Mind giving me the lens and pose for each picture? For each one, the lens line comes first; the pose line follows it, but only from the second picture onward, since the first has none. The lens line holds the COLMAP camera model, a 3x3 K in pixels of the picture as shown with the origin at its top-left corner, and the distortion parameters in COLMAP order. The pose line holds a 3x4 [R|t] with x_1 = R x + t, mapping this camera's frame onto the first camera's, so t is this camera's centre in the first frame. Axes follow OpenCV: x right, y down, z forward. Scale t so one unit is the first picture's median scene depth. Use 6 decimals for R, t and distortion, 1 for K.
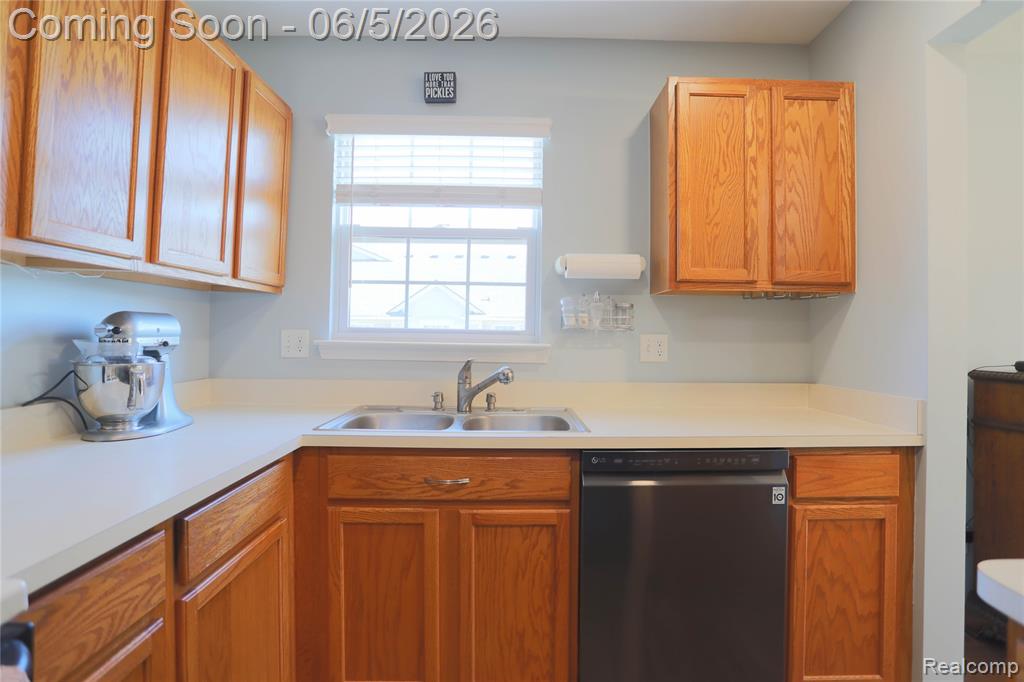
lens RADIAL K [[537.9, 0, 514.7], [0, 537.9, 336.4], [0, 0, 1]] dist [-0.068928, 0.033055]
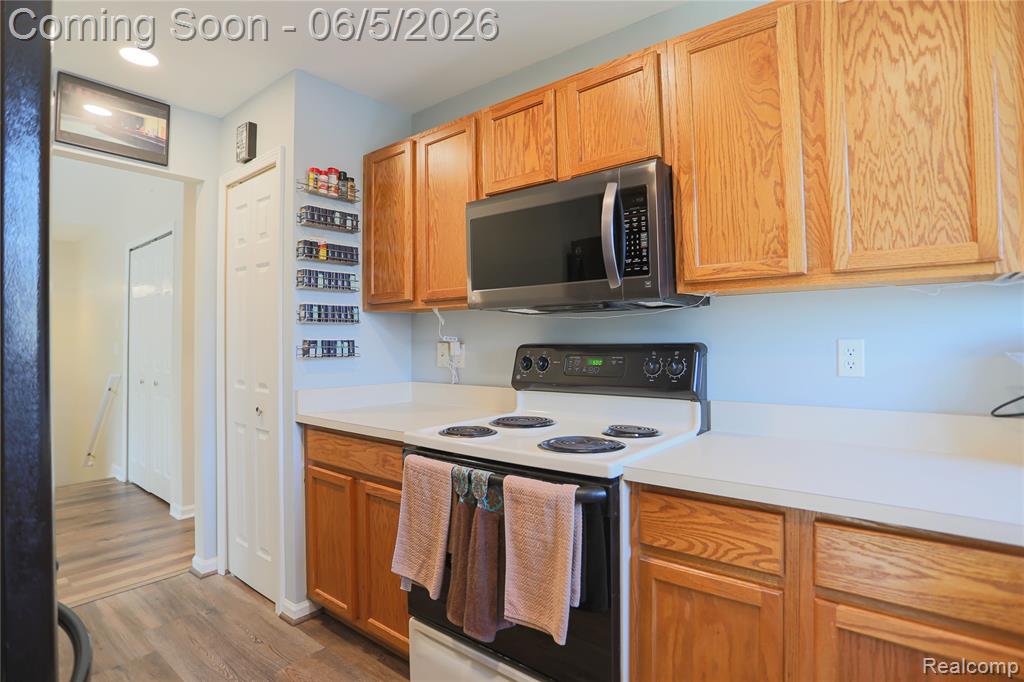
lens RADIAL K [[537.9, 0, 511.4], [0, 537.9, 327.9], [0, 0, 1]] dist [-0.068928, 0.033055]
pose [[-0.619541, -0.023274, -0.784619, 0.311920], [-0.003353, 0.999630, -0.027004, -0.006135], [0.784957, -0.014099, -0.619390, 0.628230]]
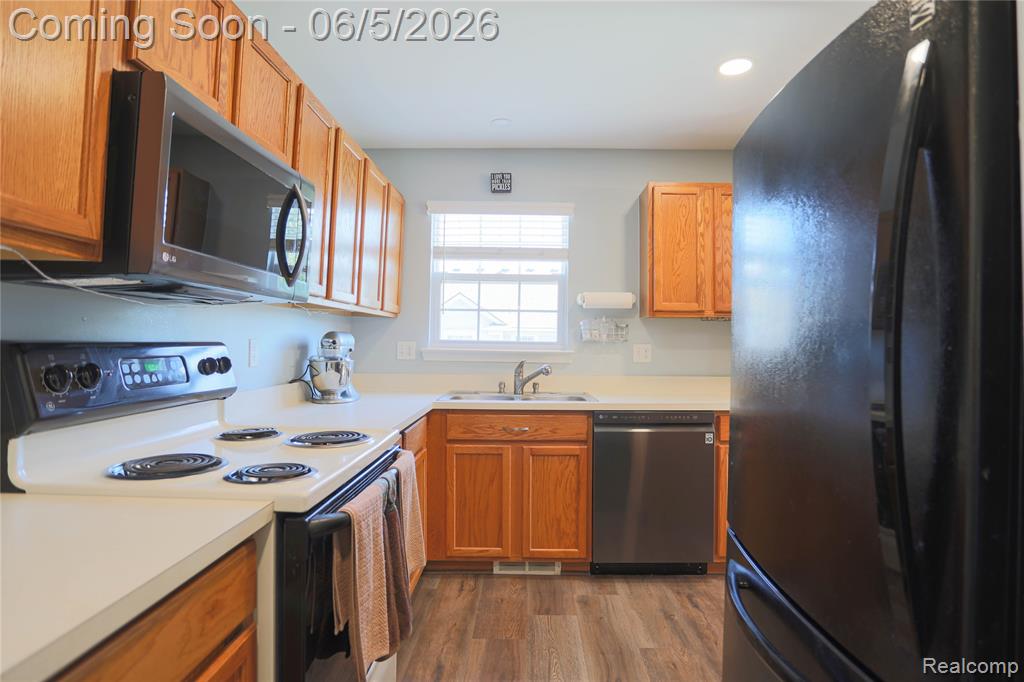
lens RADIAL K [[537.9, 0, 512.9], [0, 537.9, 332.9], [0, 0, 1]] dist [-0.068928, 0.033055]
pose [[0.999428, -0.001214, -0.033784, -0.063327], [0.000401, 0.999710, -0.024071, 0.000512], [0.033803, 0.024044, 0.999139, -0.612641]]
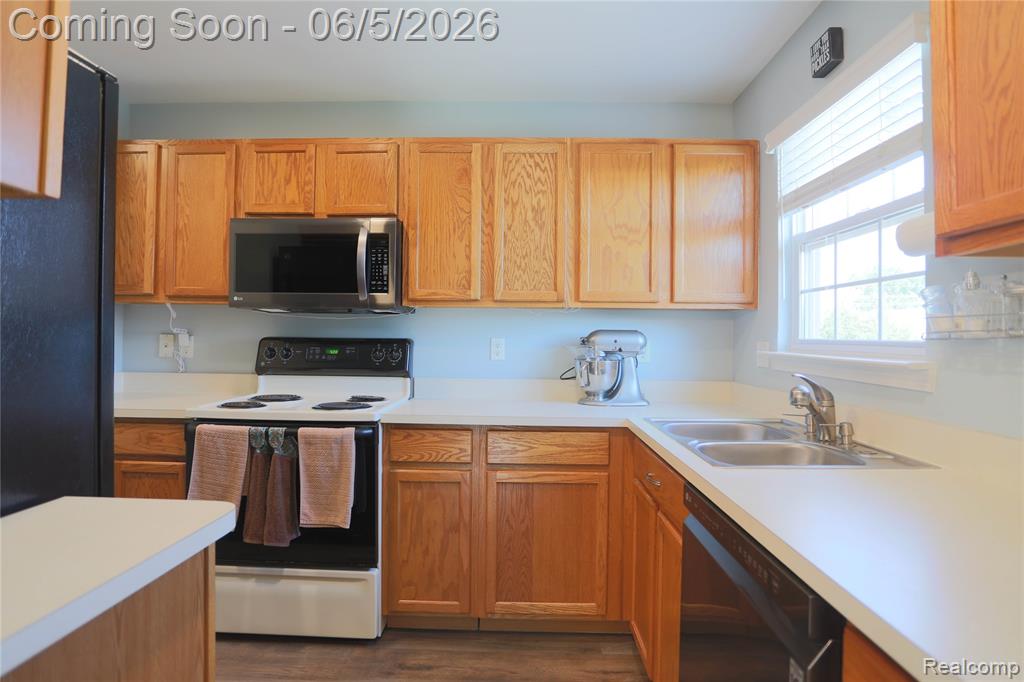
lens RADIAL K [[537.9, 0, 519.8], [0, 537.9, 336.4], [0, 0, 1]] dist [-0.068928, 0.033055]
pose [[-0.007723, -0.012904, -0.999887, 0.783427], [-0.019890, 0.999721, -0.012749, 0.000398], [0.999772, 0.019789, -0.007978, 0.605612]]
